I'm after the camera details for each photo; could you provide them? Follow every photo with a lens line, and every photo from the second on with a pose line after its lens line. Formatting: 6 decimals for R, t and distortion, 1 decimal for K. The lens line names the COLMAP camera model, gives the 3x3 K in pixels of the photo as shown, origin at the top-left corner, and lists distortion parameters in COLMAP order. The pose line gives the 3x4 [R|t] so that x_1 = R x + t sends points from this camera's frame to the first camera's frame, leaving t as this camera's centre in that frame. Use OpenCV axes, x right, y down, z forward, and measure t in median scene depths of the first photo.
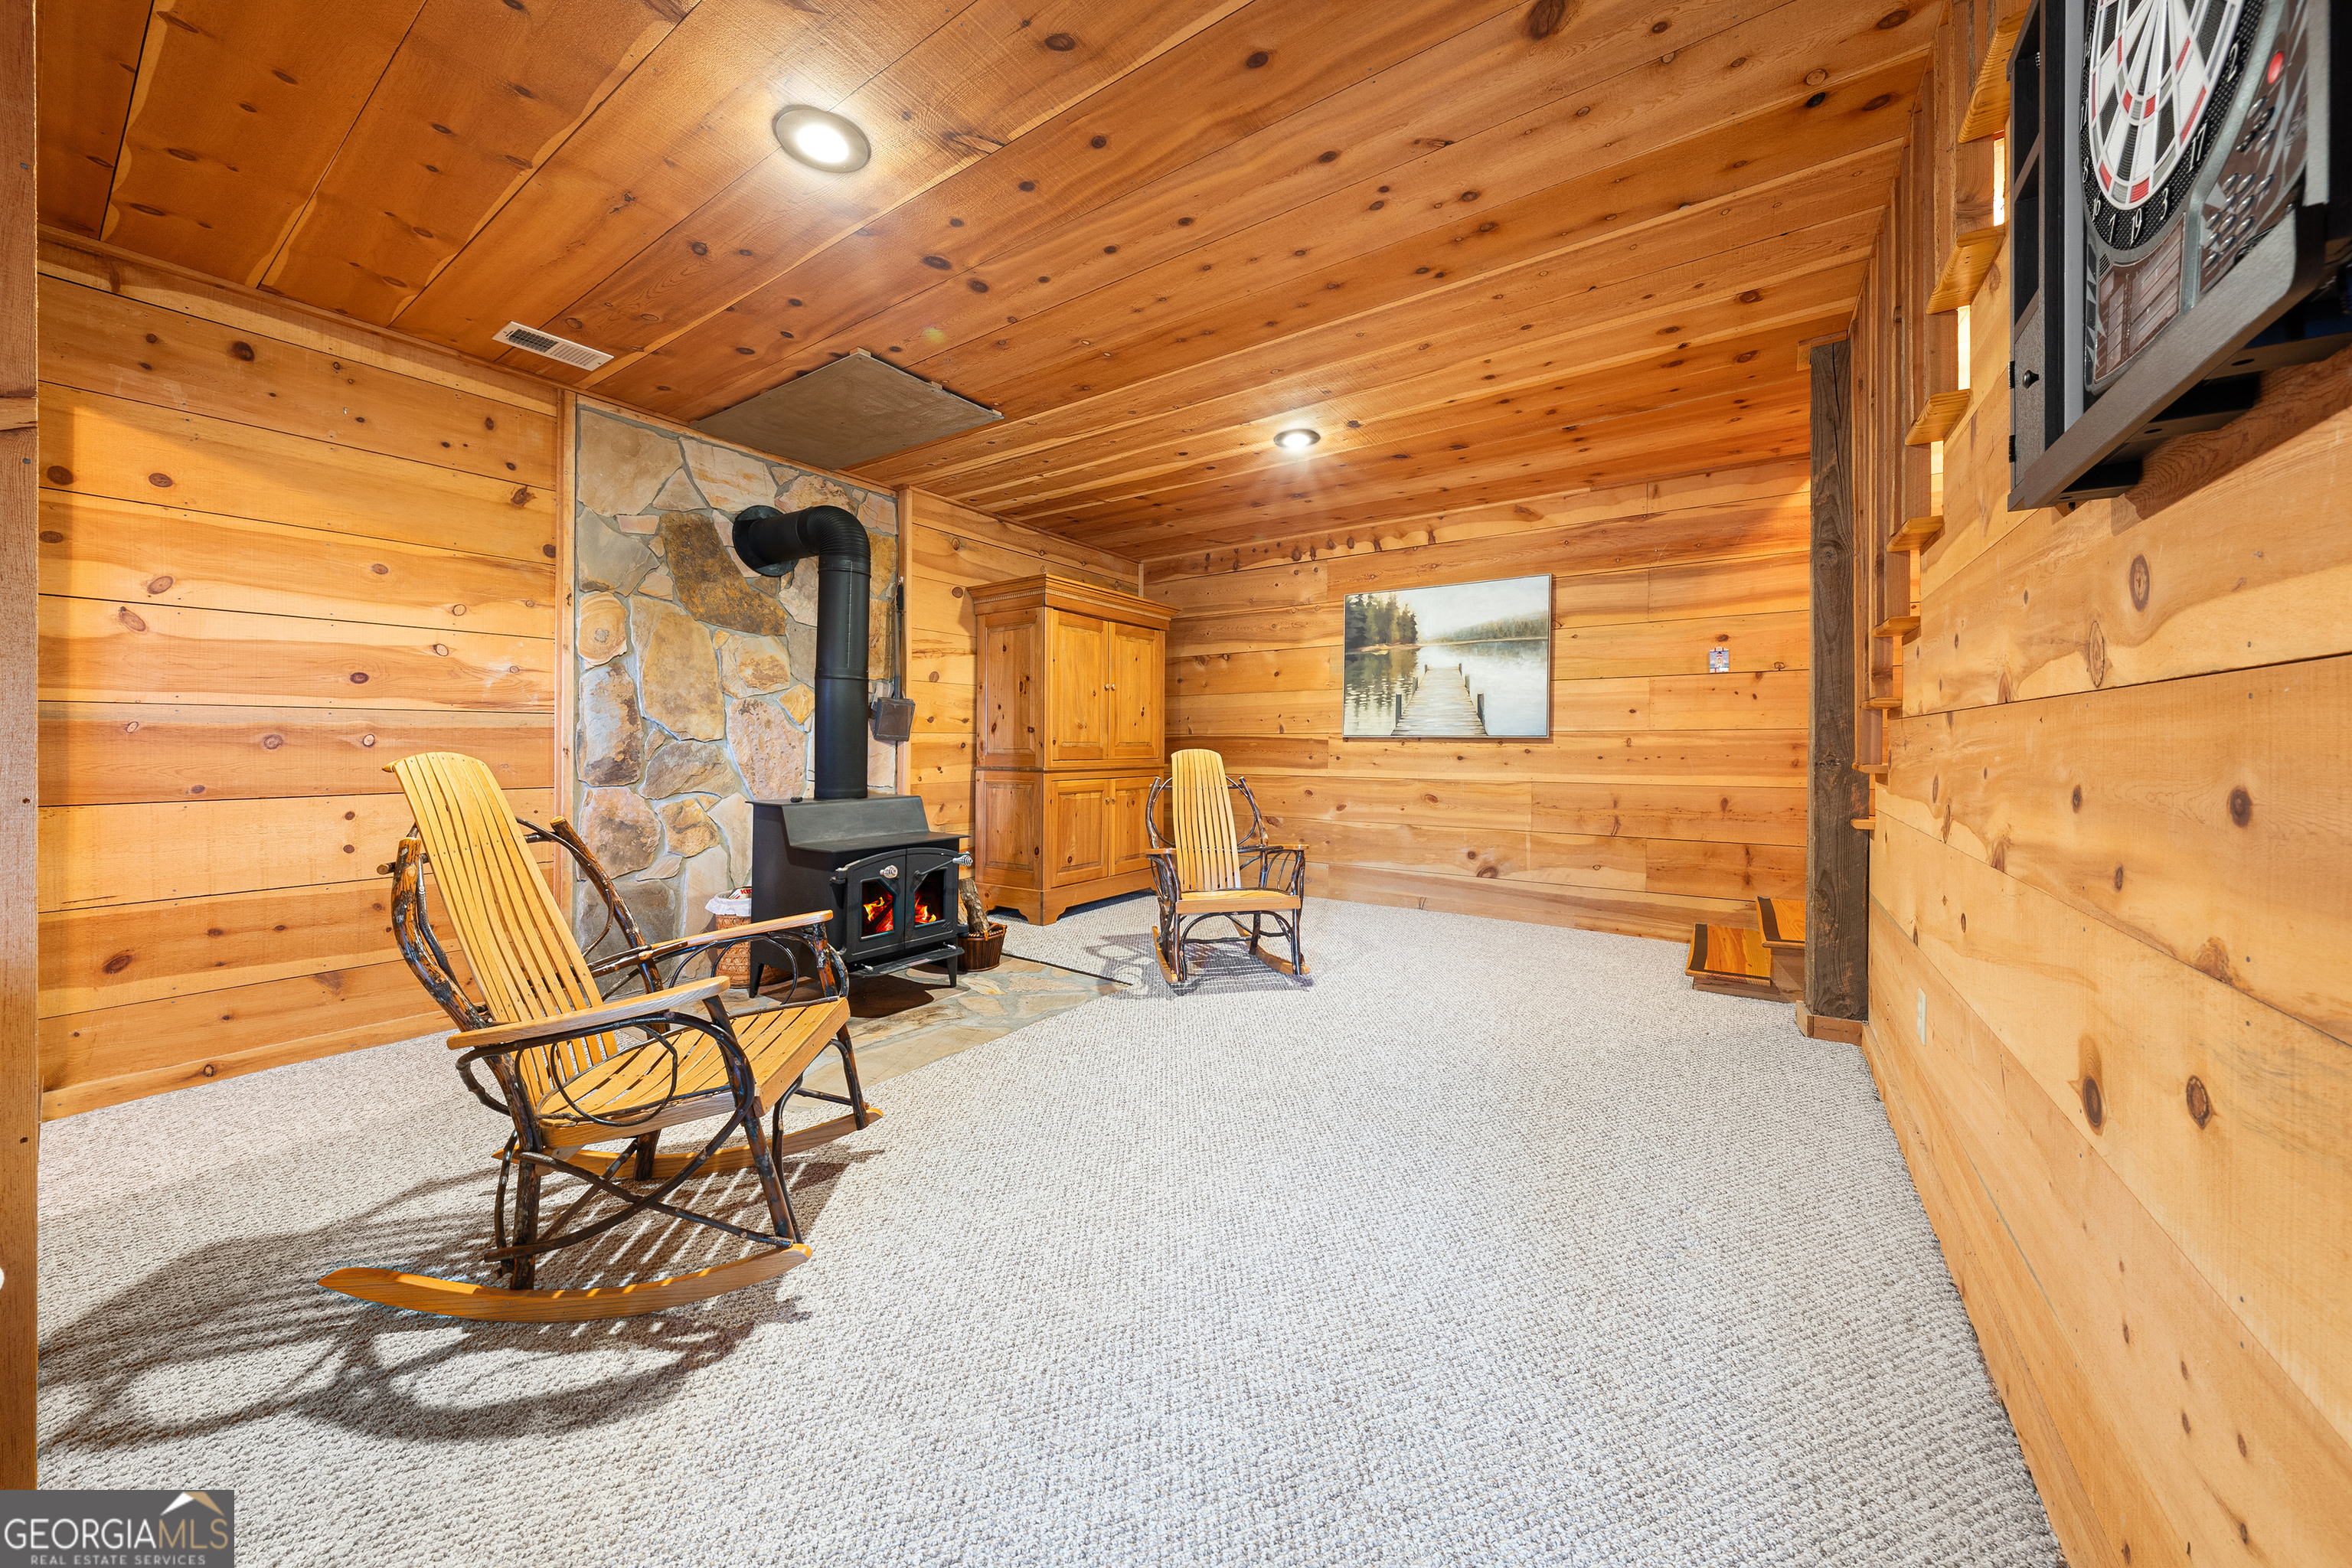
lens RADIAL K [[814.6, 0, 1168.0], [0, 814.6, 743.0], [0, 0, 1]] dist [0.001842, -0.000192]
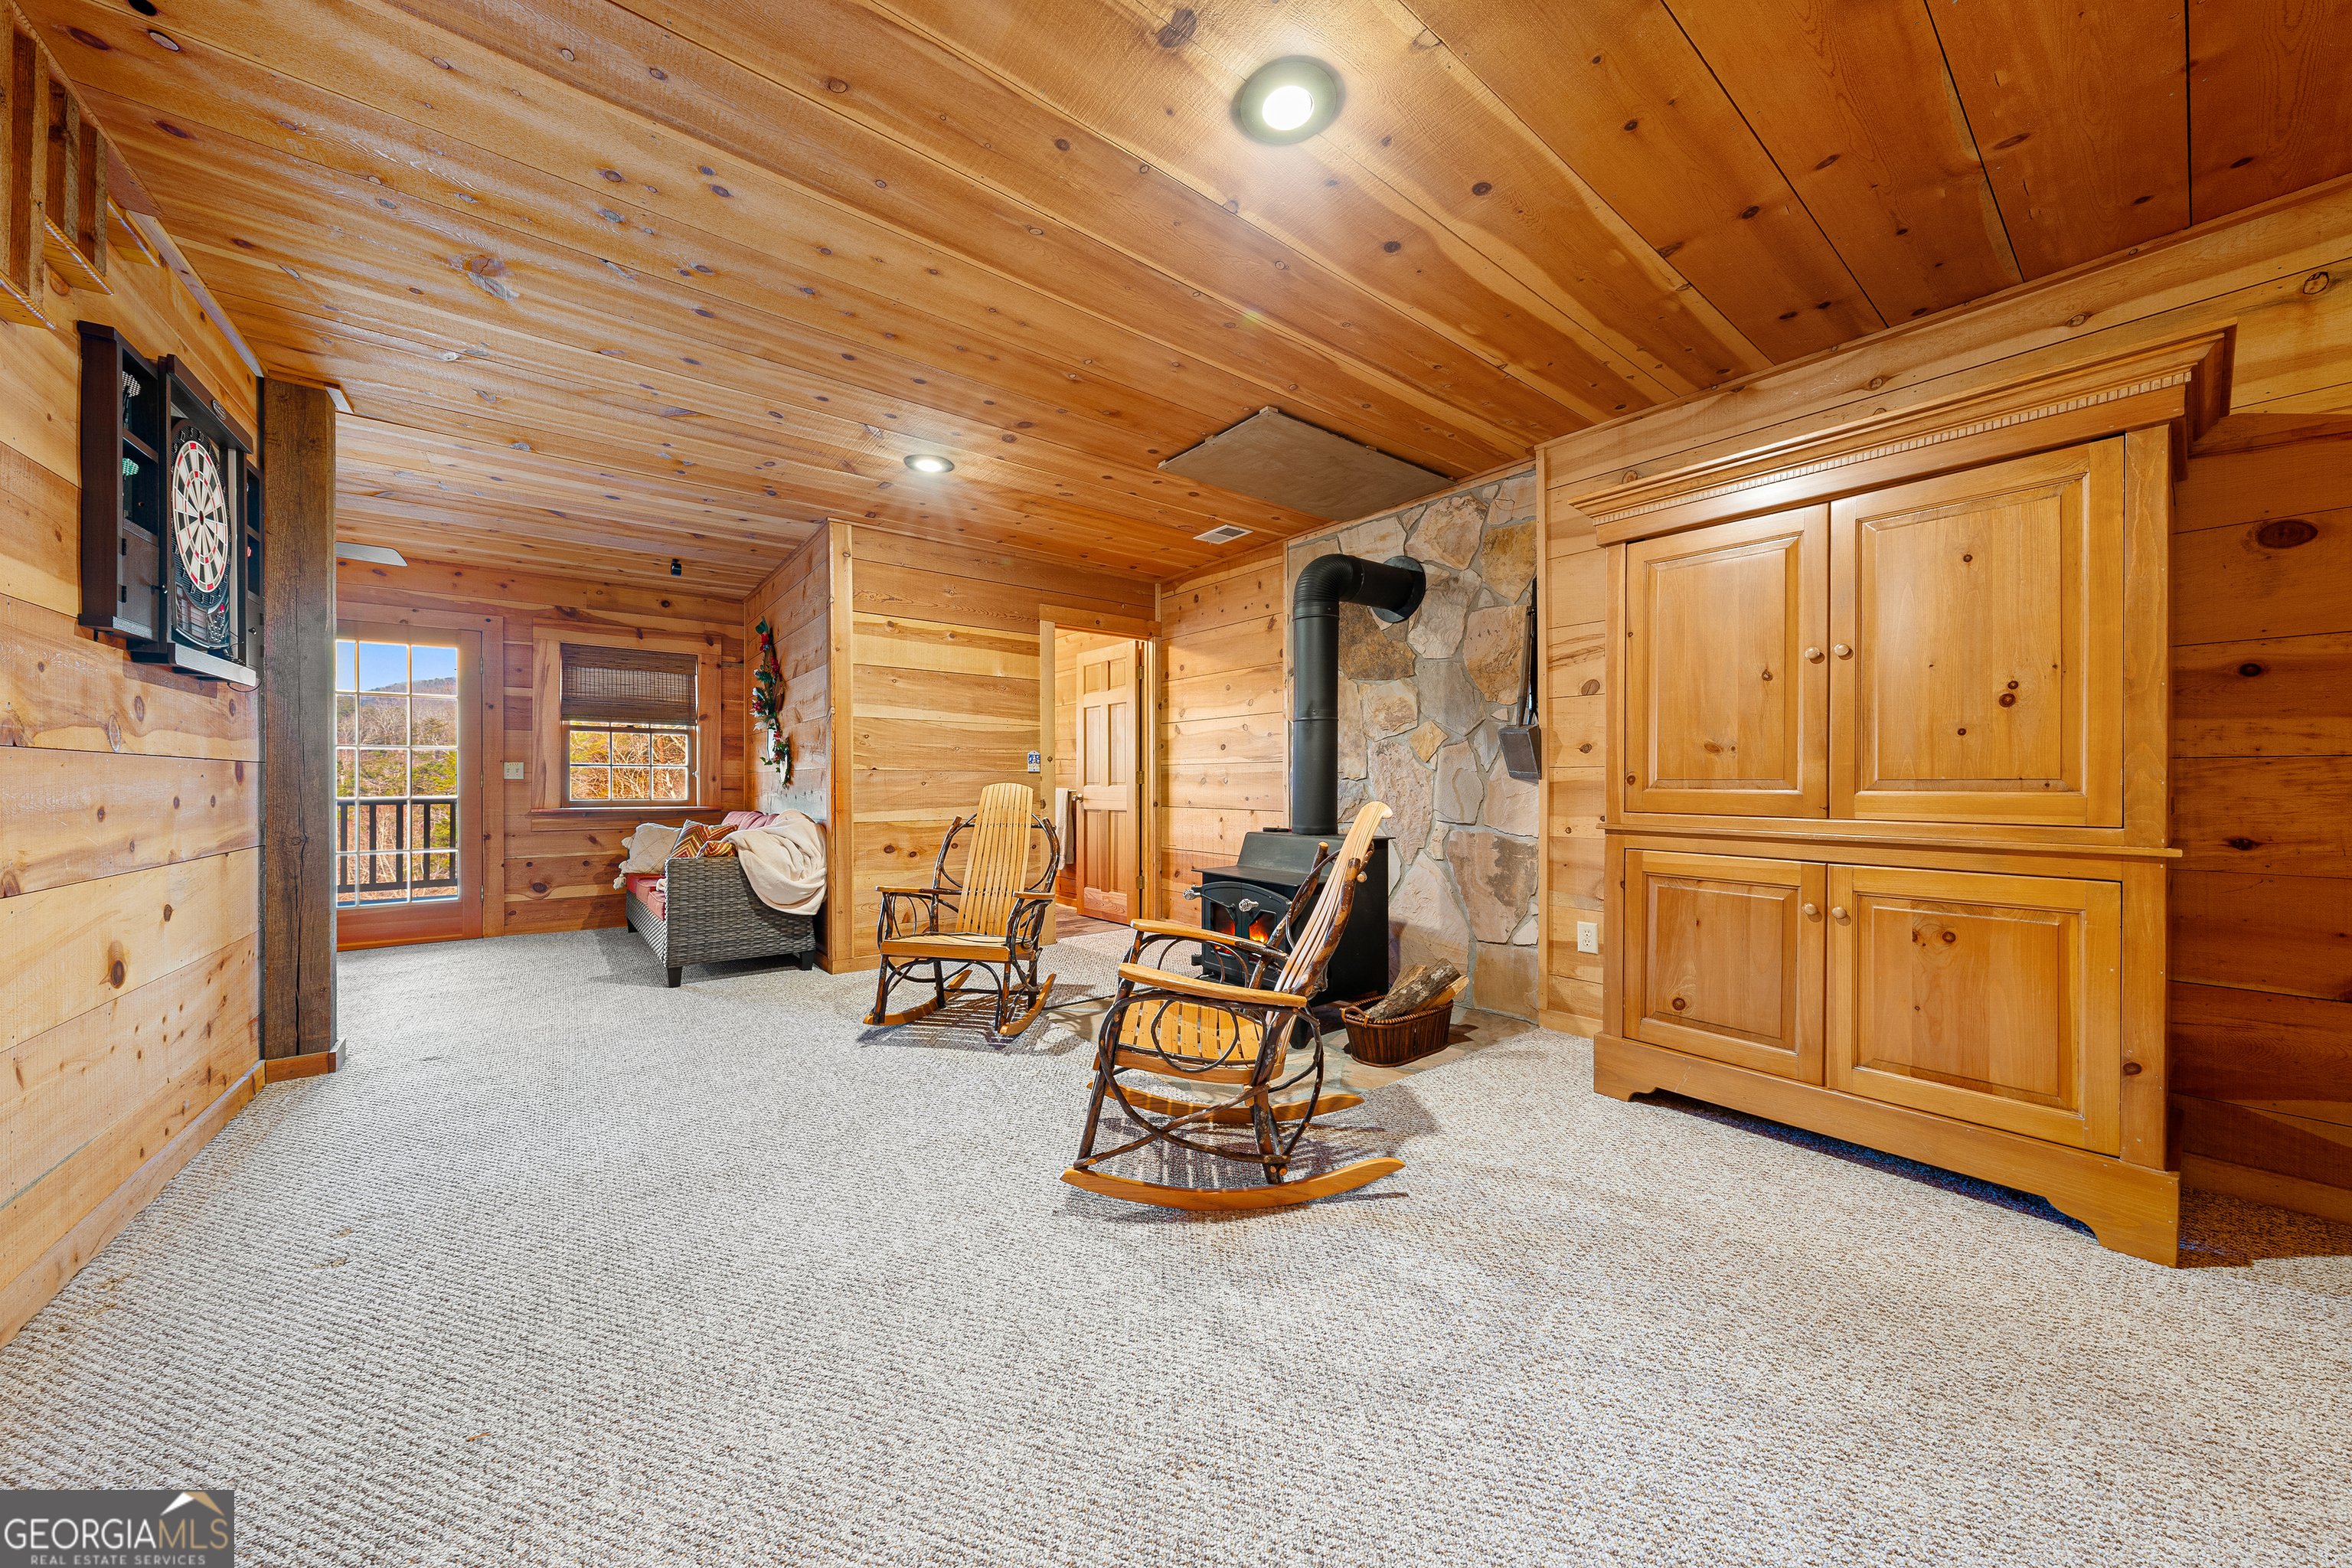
lens RADIAL K [[814.6, 0, 1186.7], [0, 814.6, 777.4], [0, 0, 1]] dist [0.001842, -0.000192]
pose [[-0.307343, -0.005485, -0.951583, 0.755160], [0.000017, 0.999983, -0.005770, 0.000837], [0.951599, -0.001790, -0.307338, 1.363452]]
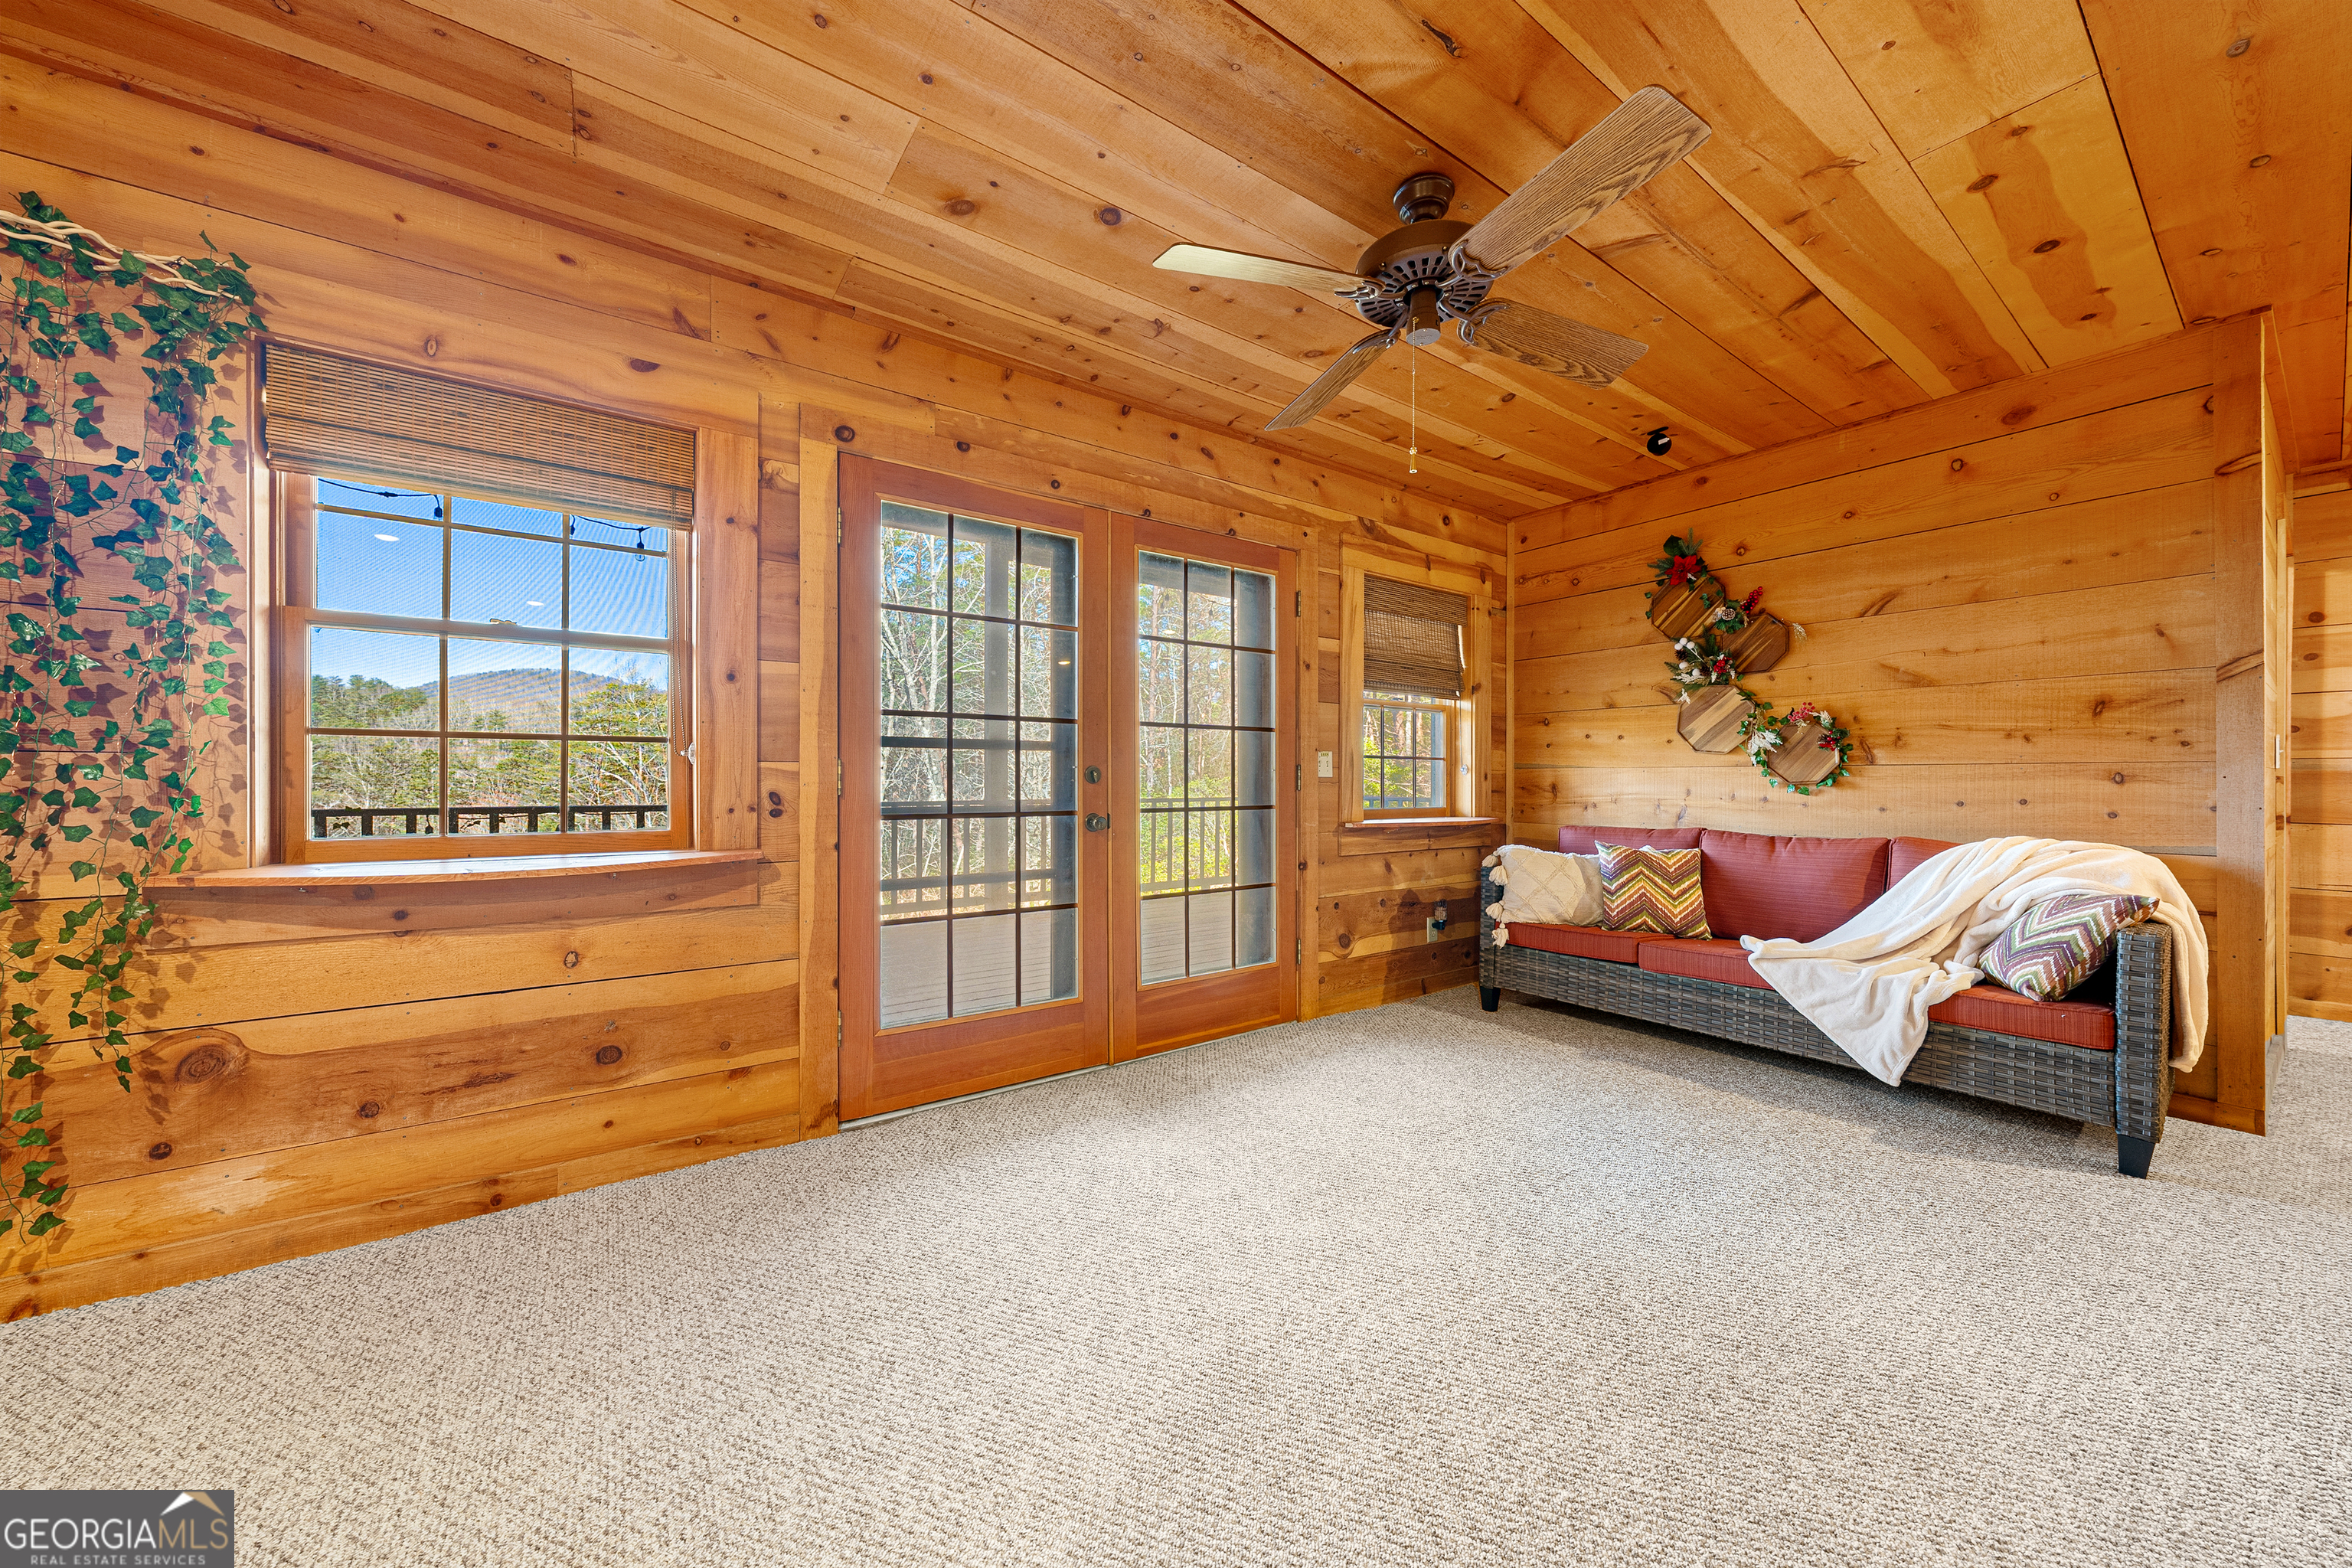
lens RADIAL K [[814.6, 0, 1158.0], [0, 814.6, 777.1], [0, 0, 1]] dist [0.001842, -0.000192]
pose [[-0.332349, -0.004303, -0.943147, 0.695301], [-0.003620, 0.999988, -0.003287, -0.000645], [0.943150, 0.002322, -0.332360, -0.466222]]
